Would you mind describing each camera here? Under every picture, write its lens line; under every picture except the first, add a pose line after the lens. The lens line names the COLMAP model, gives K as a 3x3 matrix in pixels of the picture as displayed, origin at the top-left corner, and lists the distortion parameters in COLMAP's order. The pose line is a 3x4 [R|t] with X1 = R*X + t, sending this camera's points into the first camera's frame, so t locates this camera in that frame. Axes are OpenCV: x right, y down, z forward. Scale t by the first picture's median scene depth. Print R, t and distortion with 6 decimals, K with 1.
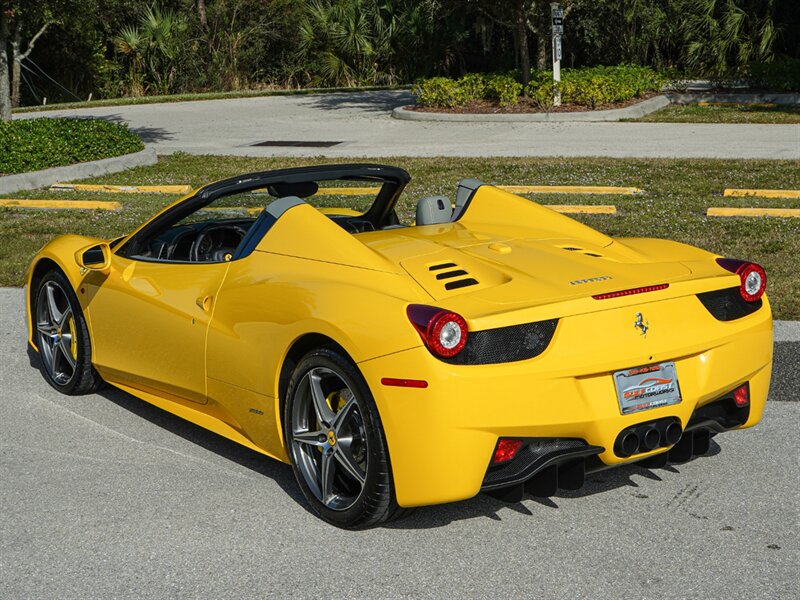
lens RADIAL K [[1498.5, 0, 416.8], [0, 1498.5, 276.6], [0, 0, 1]] dist [0.005582, -0.092080]
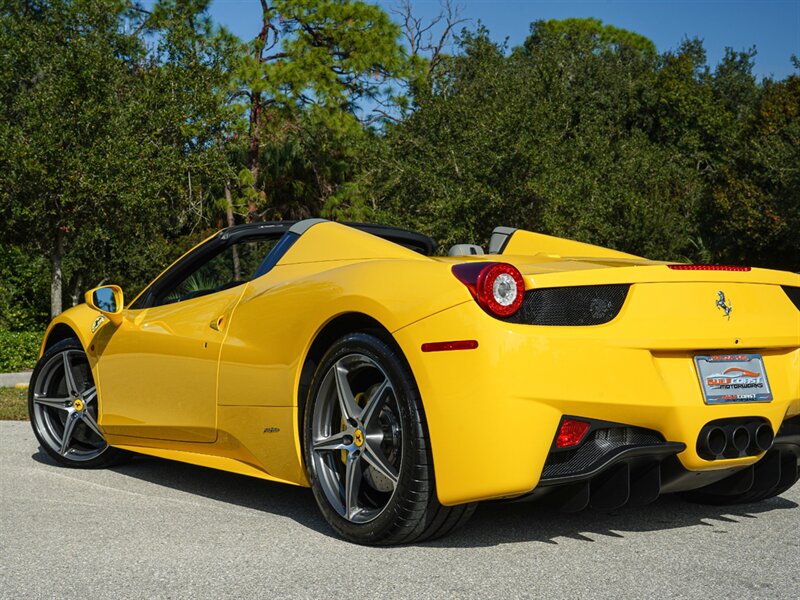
lens RADIAL K [[1292.6, 0, 354.6], [0, 1292.6, 295.7], [0, 0, 1]] dist [-0.008494, 0.026843]
pose [[0.998628, 0.011638, -0.051047, -0.021522], [-0.021017, 0.982084, -0.187269, 0.161189], [0.047953, 0.188085, 0.980981, 0.253835]]
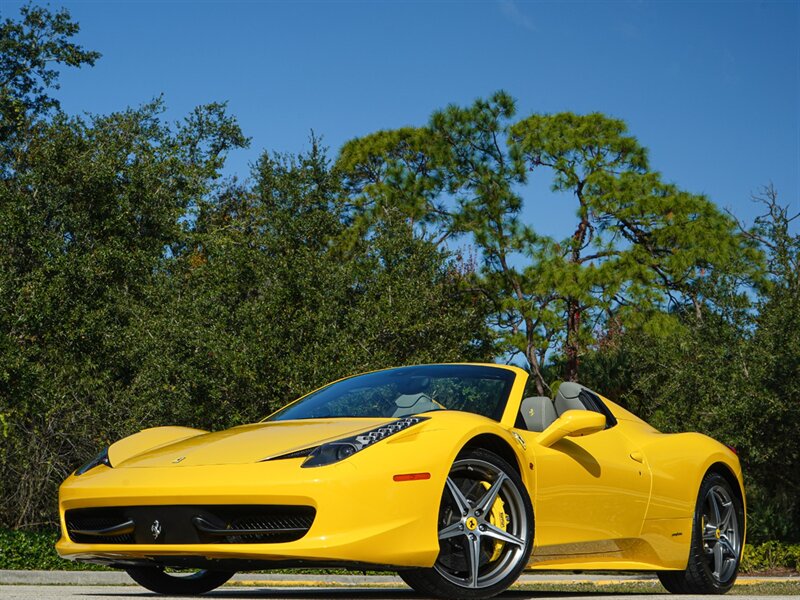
lens RADIAL K [[1533.2, 0, 378.2], [0, 1533.2, 289.1], [0, 0, 1]] dist [0.008424, -0.195681]
pose [[0.954265, -0.028889, -0.297562, 0.495593], [-0.074921, 0.940451, -0.331570, 0.328117], [0.289421, 0.338700, 0.895275, -0.167409]]
